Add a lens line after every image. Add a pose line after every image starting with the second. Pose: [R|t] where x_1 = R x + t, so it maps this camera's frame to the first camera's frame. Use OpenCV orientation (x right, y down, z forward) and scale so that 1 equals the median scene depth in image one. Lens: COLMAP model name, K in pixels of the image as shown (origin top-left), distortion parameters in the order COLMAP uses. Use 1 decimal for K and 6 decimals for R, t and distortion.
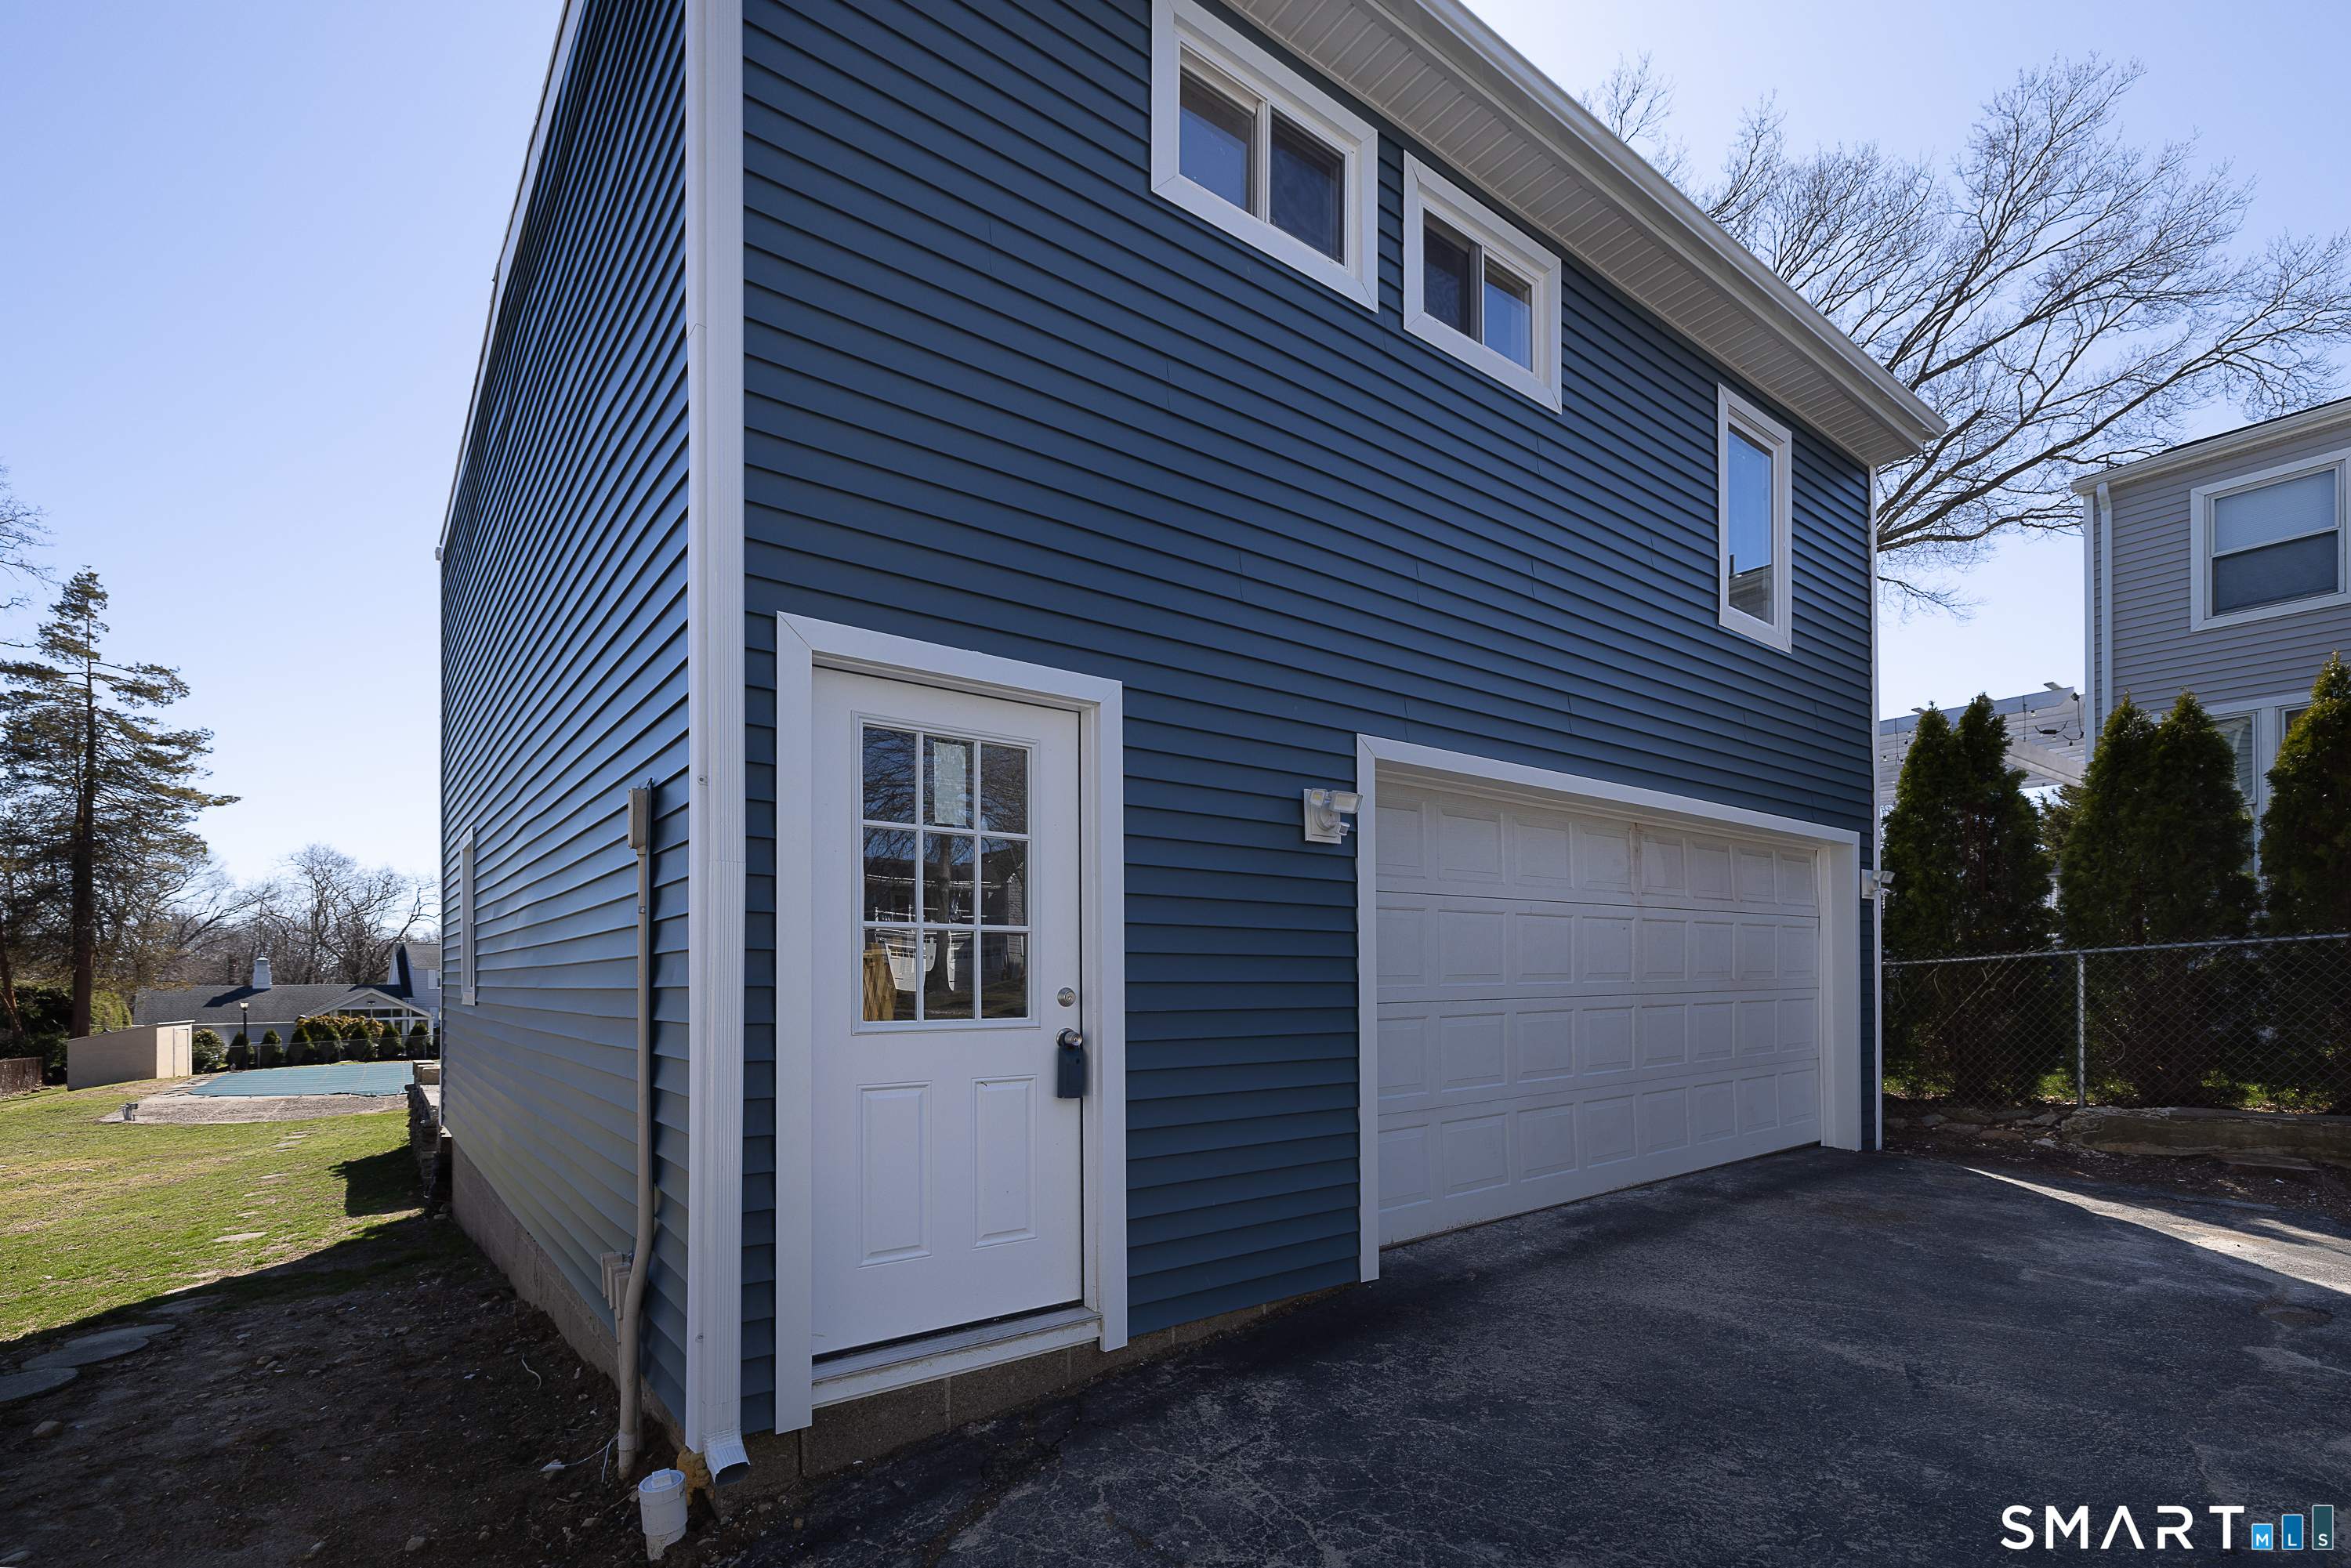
lens RADIAL K [[1001.5, 0, 1170.0], [0, 1001.5, 980.2], [0, 0, 1]] dist [-0.001329, -0.001285]
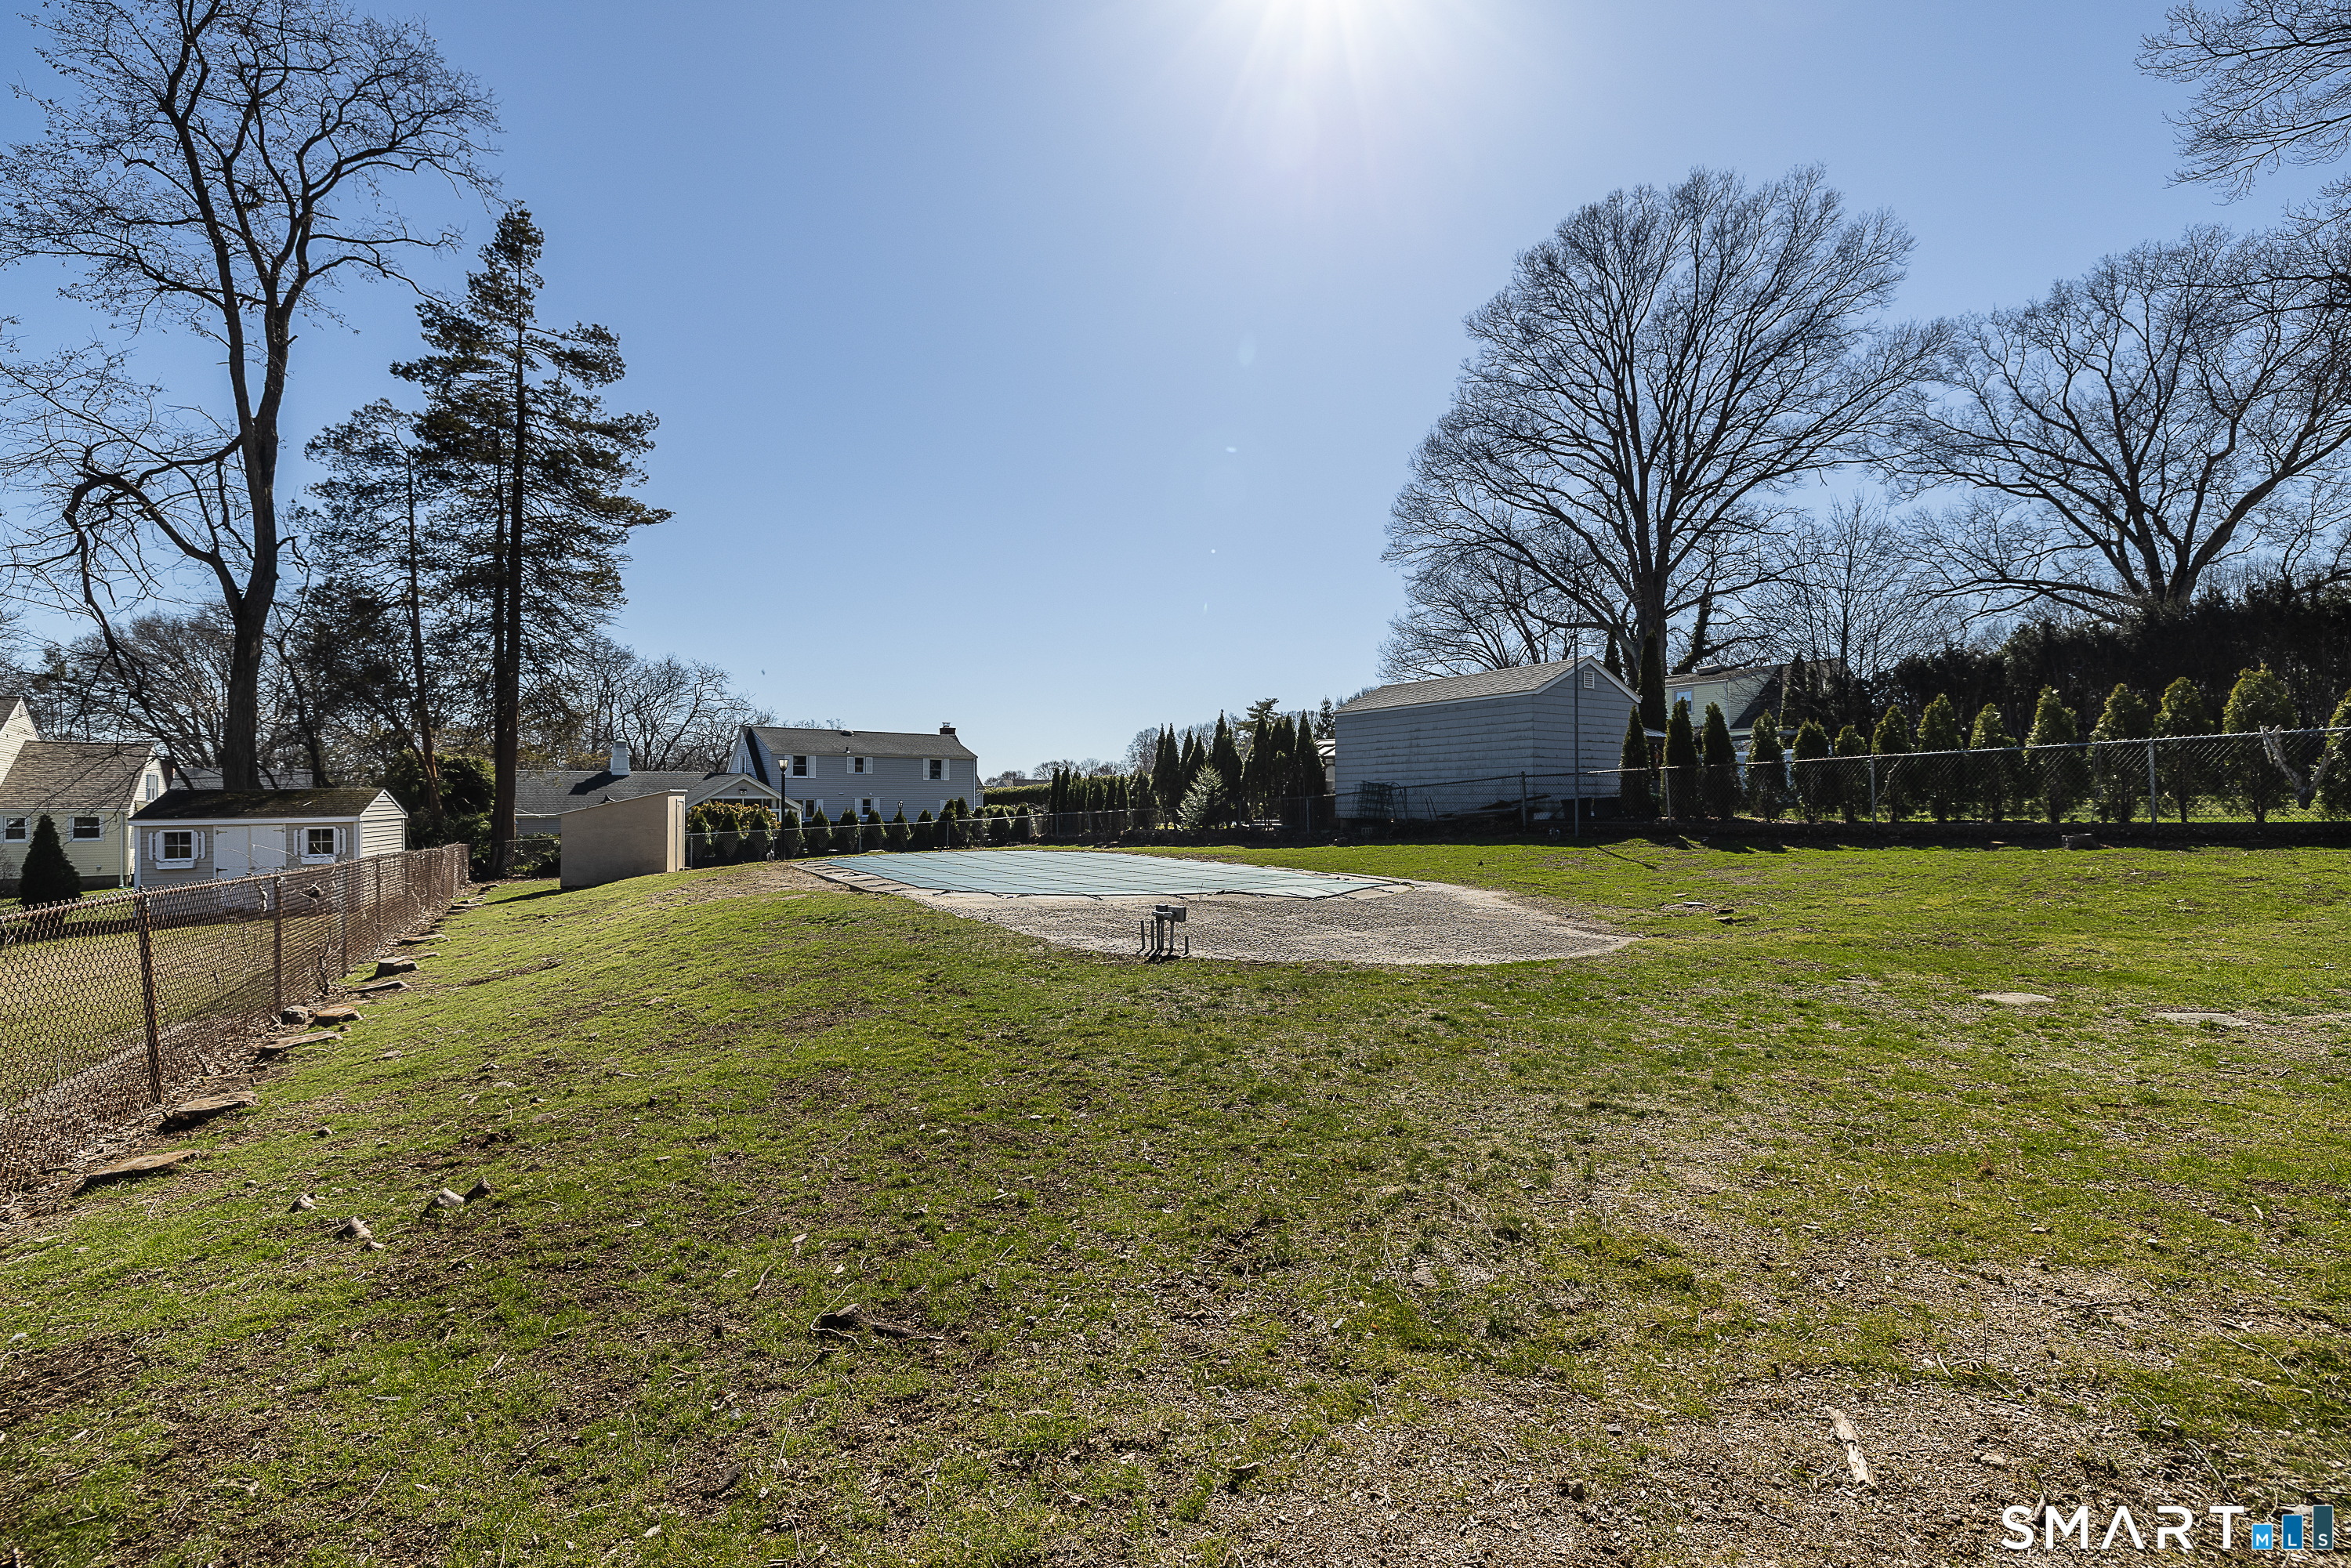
lens RADIAL K [[1001.5, 0, 1190.0], [0, 1001.5, 783.4], [0, 0, 1]] dist [-0.001329, -0.001285]
pose [[0.997619, -0.001871, -0.068939, -1.742921], [0.000773, 0.999872, -0.015958, 0.140066], [0.068960, 0.015866, 0.997493, 0.939316]]
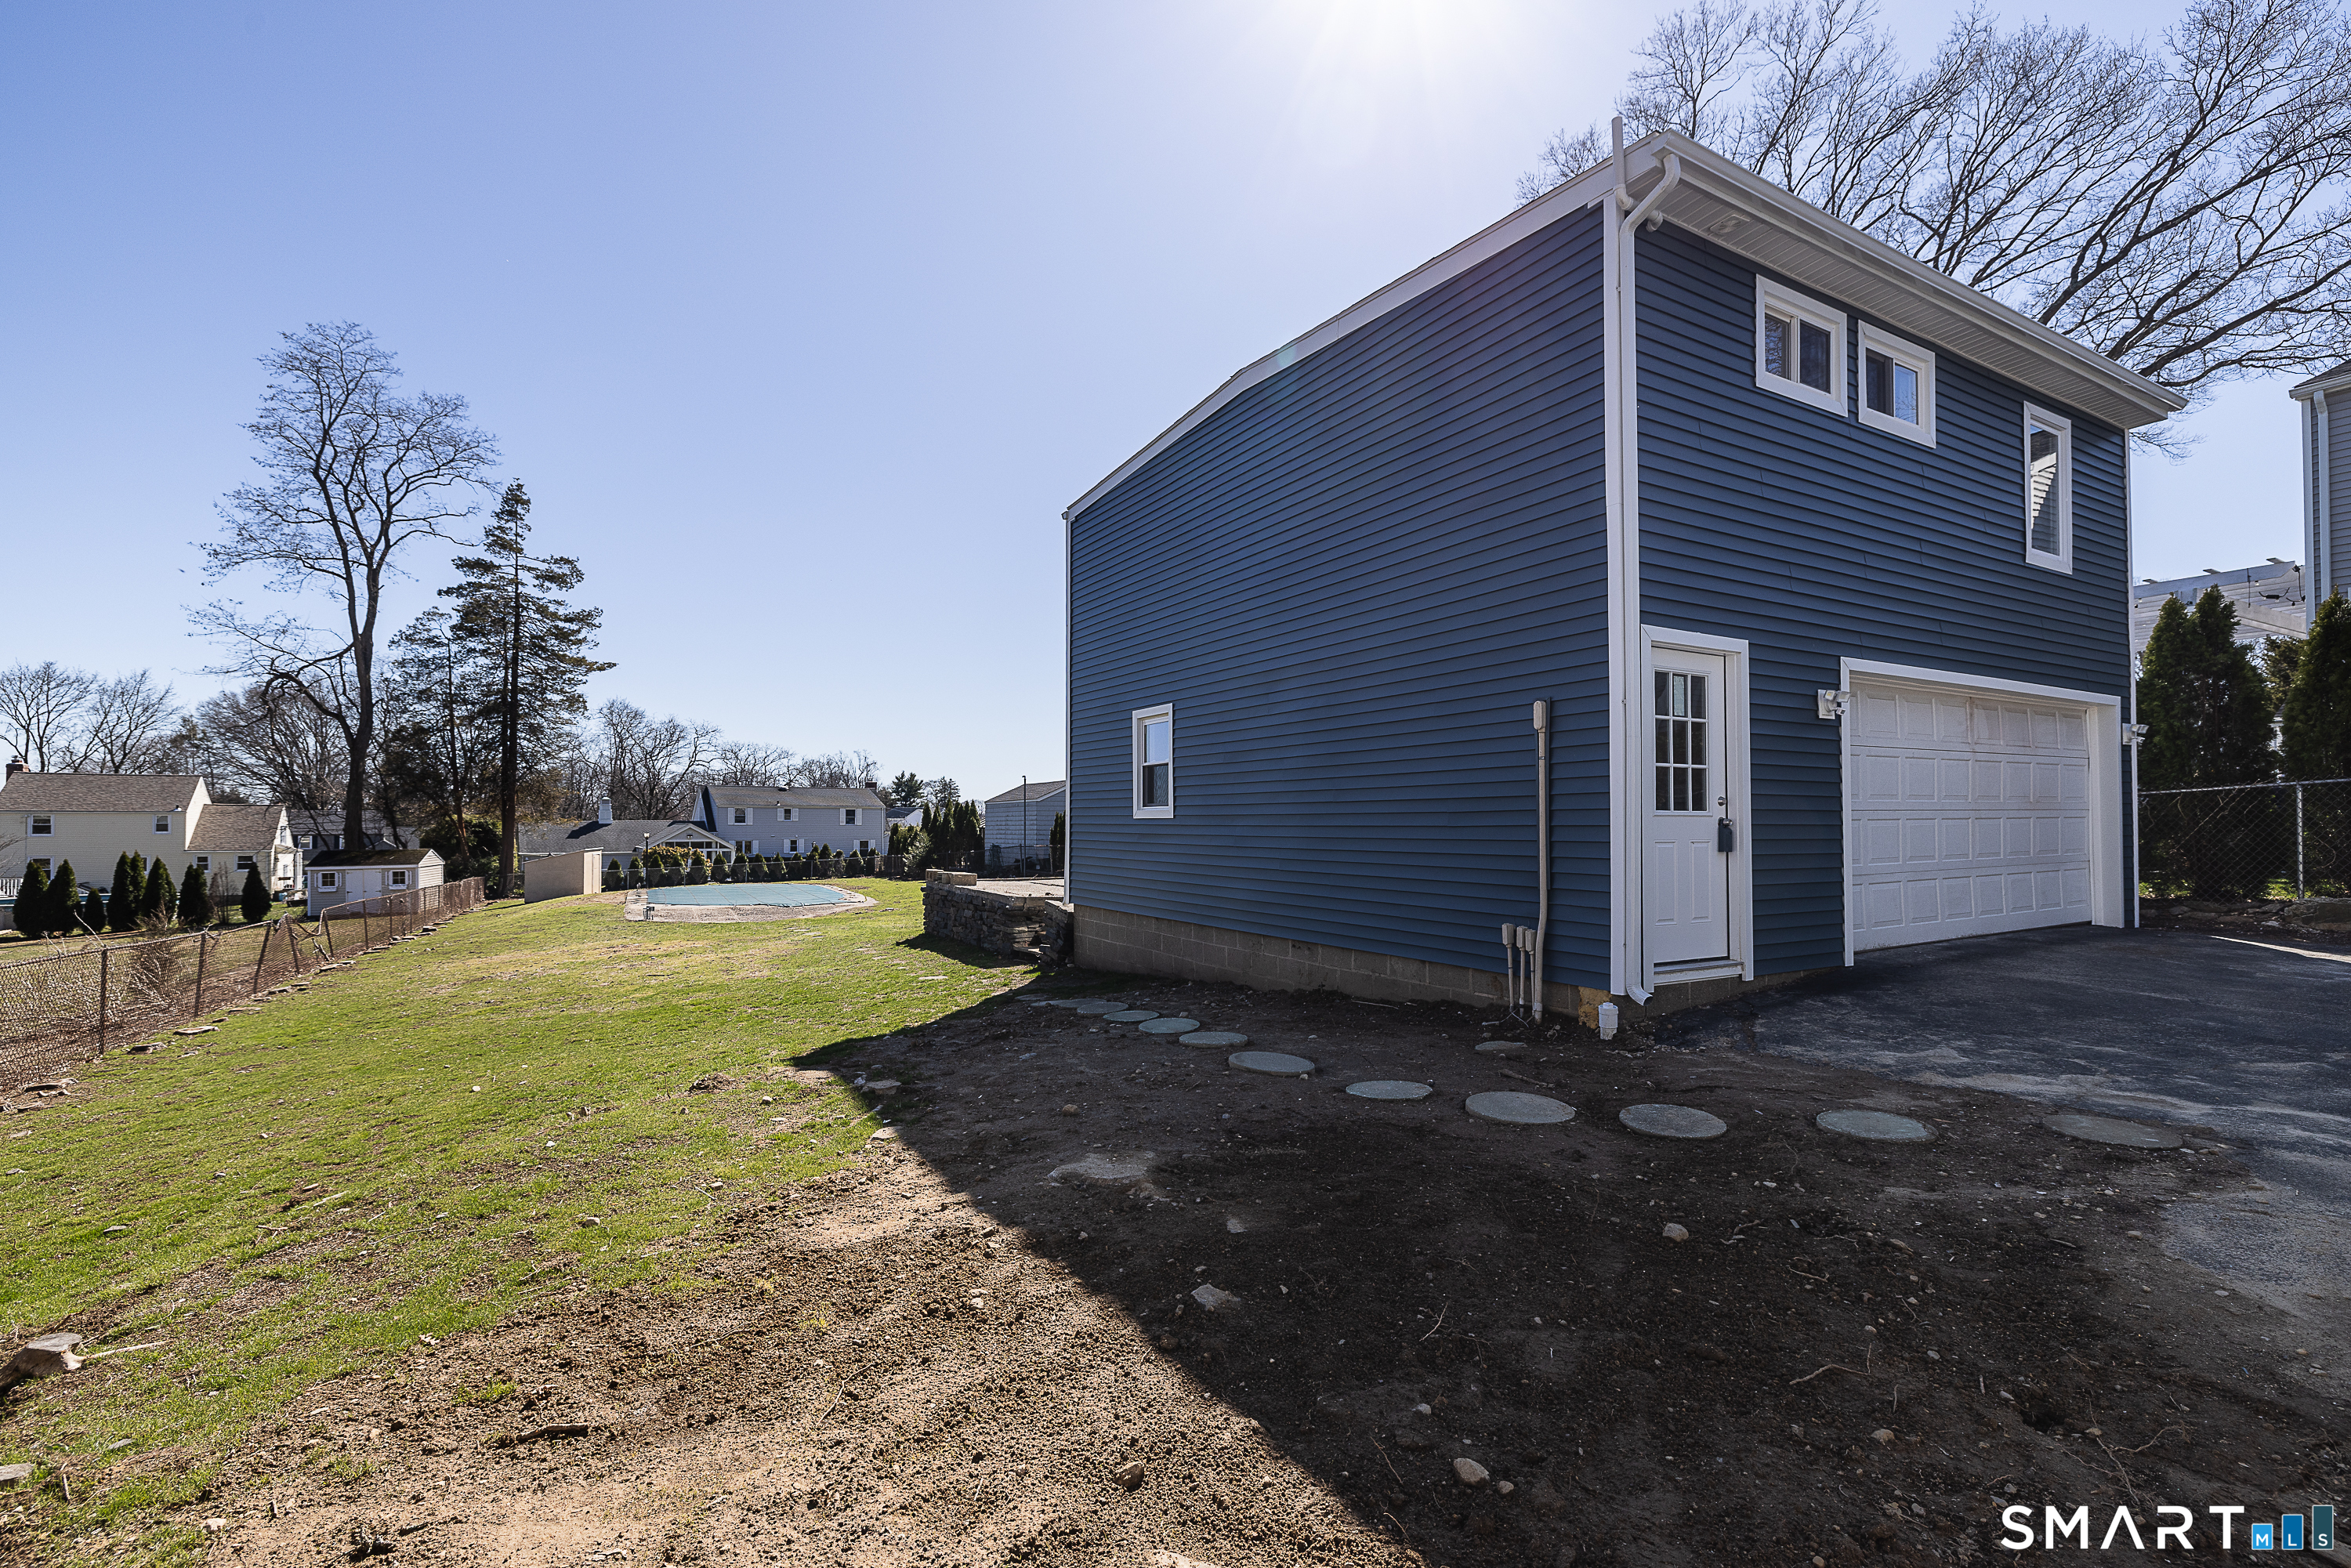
lens RADIAL K [[1001.5, 0, 1202.2], [0, 1001.5, 809.4], [0, 0, 1]] dist [-0.001329, -0.001285]
pose [[0.994862, 0.000631, -0.101239, -0.393117], [-0.001991, 0.999909, -0.013333, 0.025993], [0.101222, 0.013466, 0.994773, -0.452780]]
